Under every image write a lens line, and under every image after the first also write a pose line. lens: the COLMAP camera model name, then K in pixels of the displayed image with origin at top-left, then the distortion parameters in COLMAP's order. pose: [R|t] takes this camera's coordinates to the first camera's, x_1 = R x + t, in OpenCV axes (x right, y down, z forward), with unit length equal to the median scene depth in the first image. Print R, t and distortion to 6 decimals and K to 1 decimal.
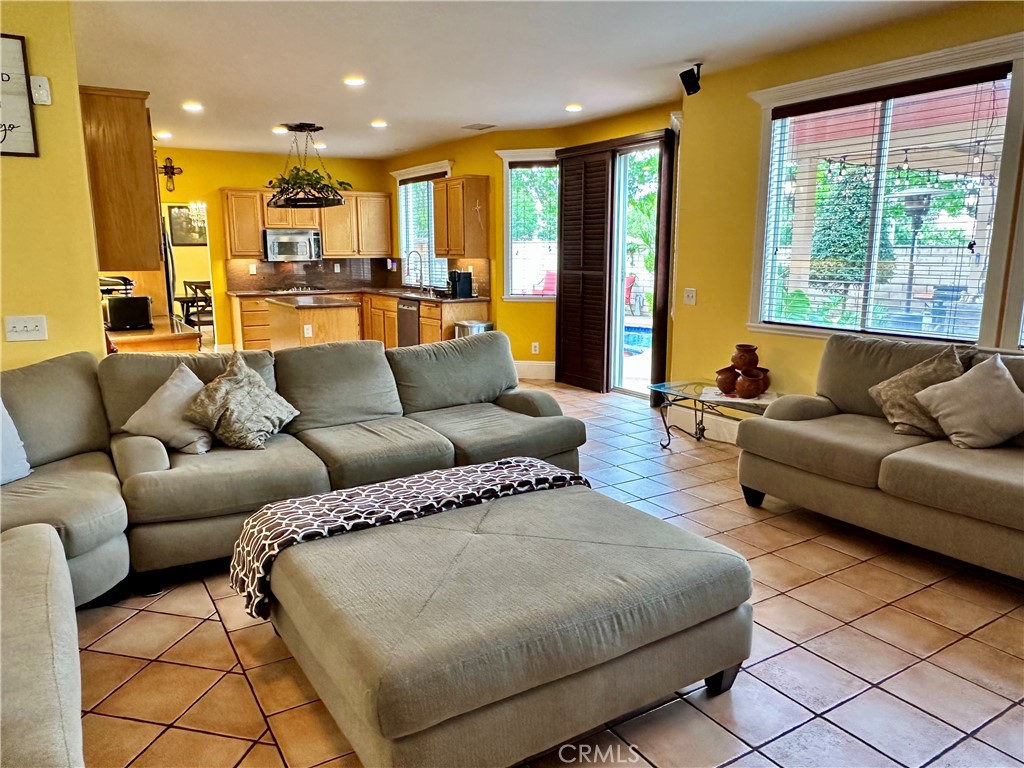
lens RADIAL K [[728.6, 0, 507.2], [0, 728.6, 385.9], [0, 0, 1]] dist [0.001194, -0.003554]
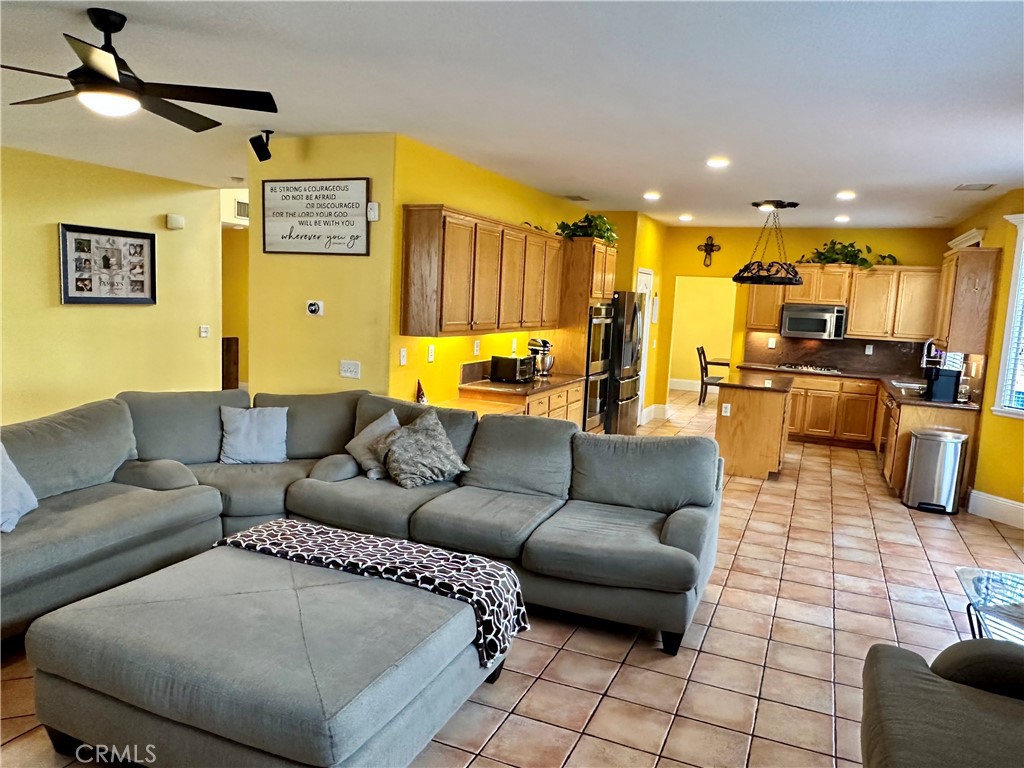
lens RADIAL K [[728.6, 0, 506.3], [0, 728.6, 388.2], [0, 0, 1]] dist [0.001194, -0.003554]
pose [[0.564563, 0.136279, -0.814062, 0.760441], [-0.201620, 0.979168, 0.024092, -0.147025], [0.800386, 0.150530, 0.580278, 0.416362]]
